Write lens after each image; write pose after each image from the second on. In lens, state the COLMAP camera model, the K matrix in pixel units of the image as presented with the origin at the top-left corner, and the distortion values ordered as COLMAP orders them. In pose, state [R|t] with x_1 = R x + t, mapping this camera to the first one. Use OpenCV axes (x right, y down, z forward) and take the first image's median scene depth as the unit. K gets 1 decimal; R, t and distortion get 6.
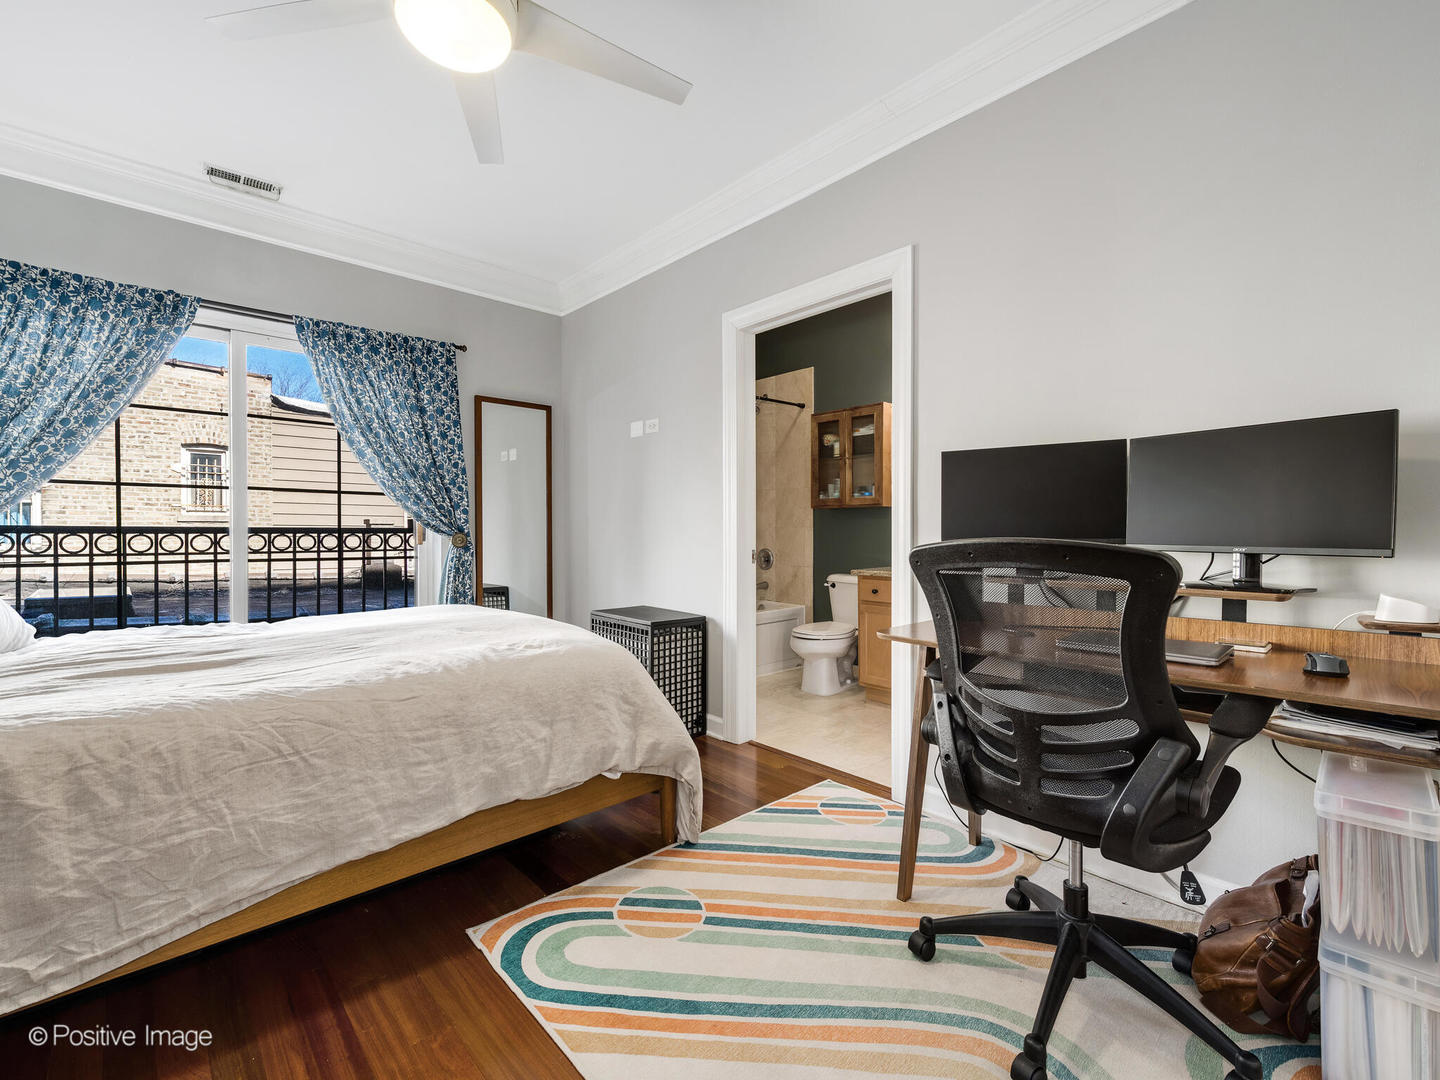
lens RADIAL K [[622.0, 0, 741.3], [0, 622.0, 545.4], [0, 0, 1]] dist [-0.014173, 0.000882]
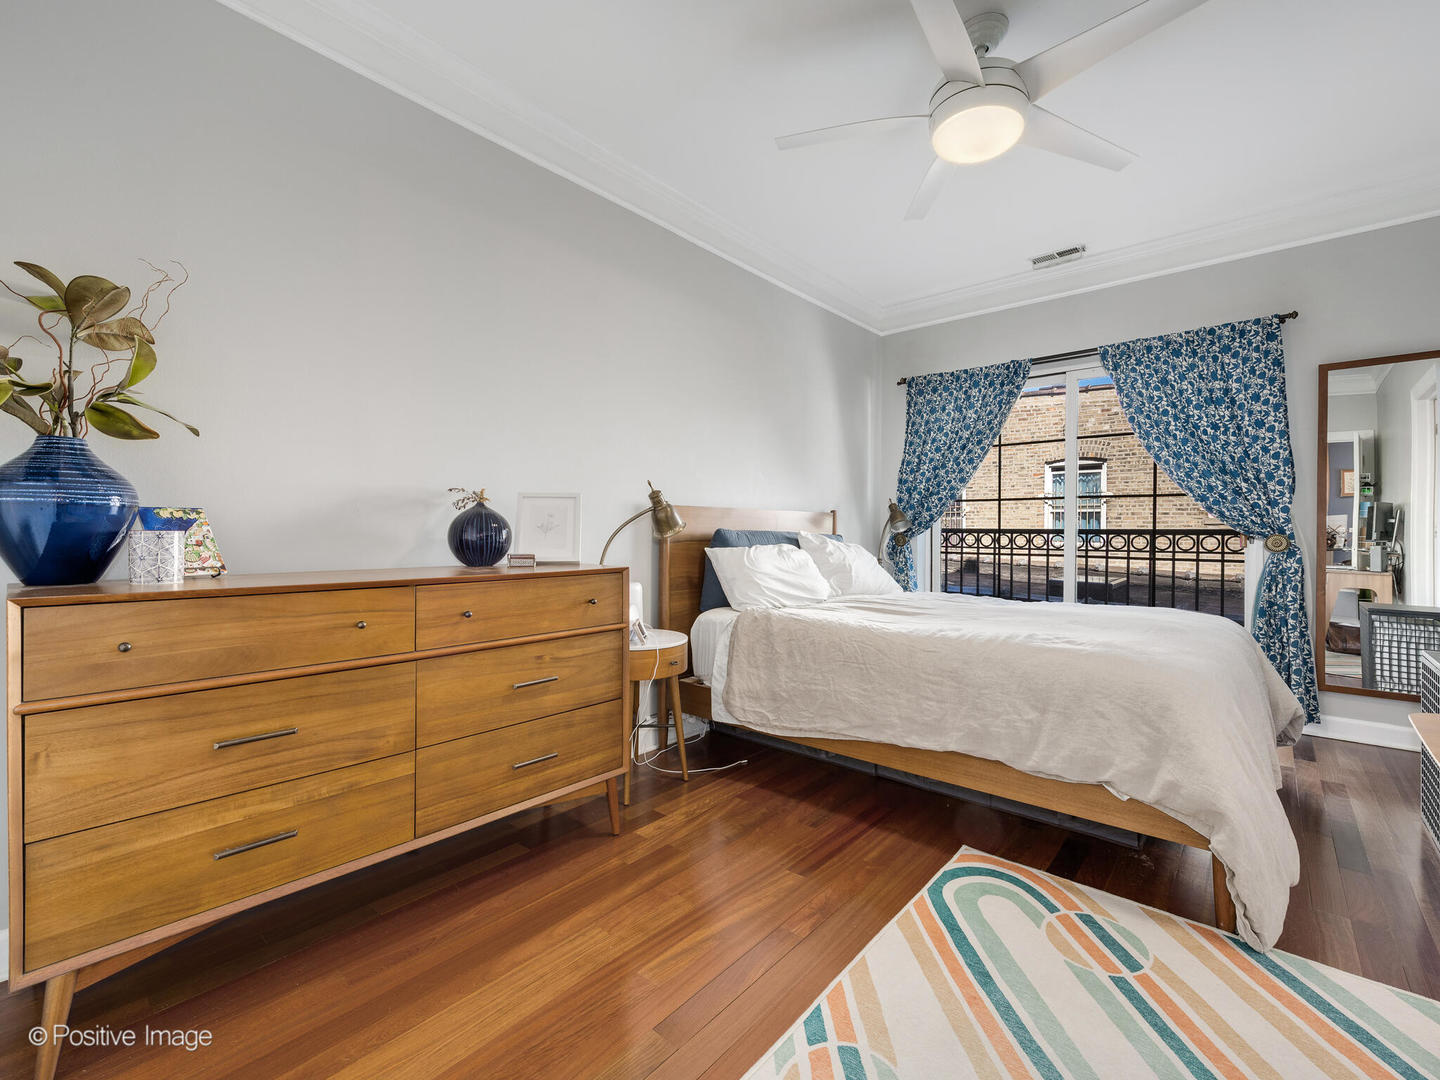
lens RADIAL K [[640.1, 0, 720.0], [0, 640.1, 540.0], [0, 0, 1]] dist [0.000347, -0.000195]
pose [[0.096728, 0.012654, -0.995230, 0.486142], [-0.022760, 0.999686, 0.010499, -0.006366], [0.995051, 0.021636, 0.096986, 0.211297]]
